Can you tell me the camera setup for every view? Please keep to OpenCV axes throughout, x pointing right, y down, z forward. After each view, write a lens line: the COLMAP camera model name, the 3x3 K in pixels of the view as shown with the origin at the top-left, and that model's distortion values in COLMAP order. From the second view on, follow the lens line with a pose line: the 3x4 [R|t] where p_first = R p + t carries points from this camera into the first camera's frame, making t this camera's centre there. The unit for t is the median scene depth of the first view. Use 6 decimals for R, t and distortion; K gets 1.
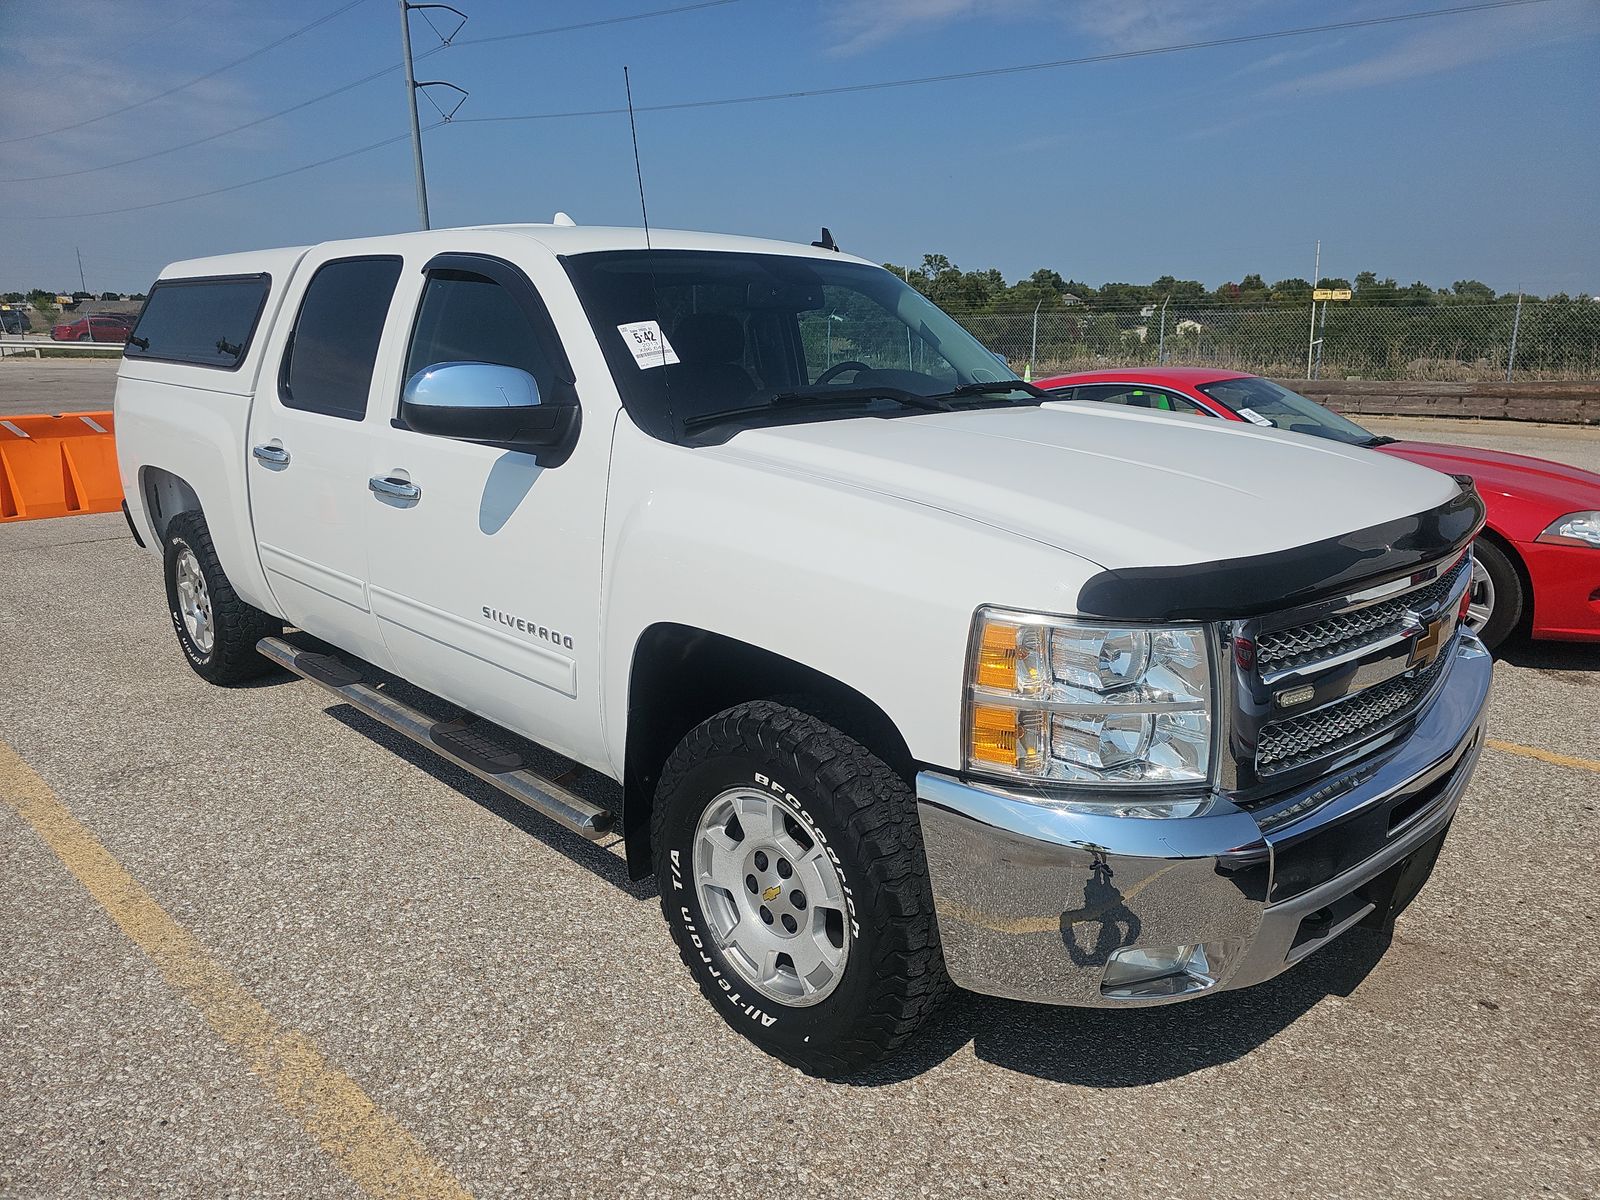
lens RADIAL K [[1243.4, 0, 818.3], [0, 1243.4, 601.7], [0, 0, 1]] dist [0.028718, -0.042541]
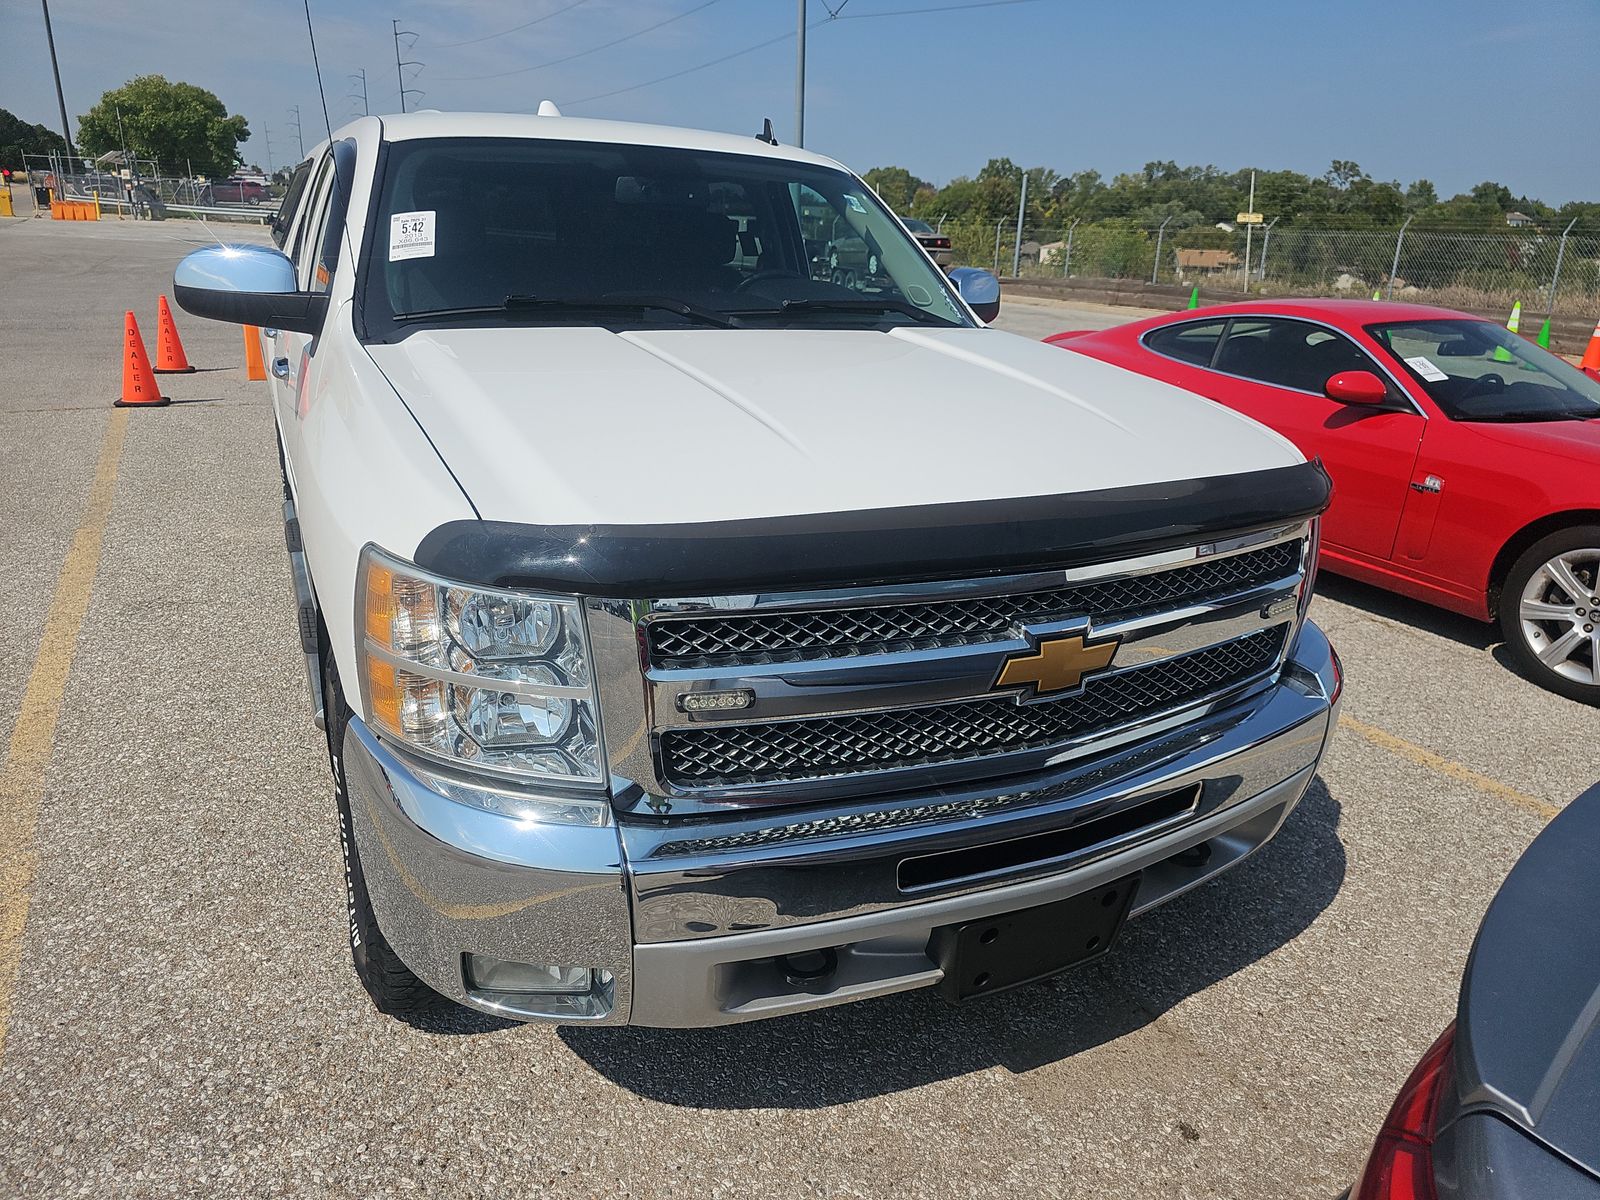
lens RADIAL K [[1243.4, 0, 818.3], [0, 1243.4, 601.7], [0, 0, 1]] dist [0.028718, -0.042541]
pose [[0.934578, 0.140576, -0.326807, 0.379710], [-0.116580, 0.988912, 0.091994, -0.039265], [0.336115, -0.047876, 0.940603, 0.138592]]
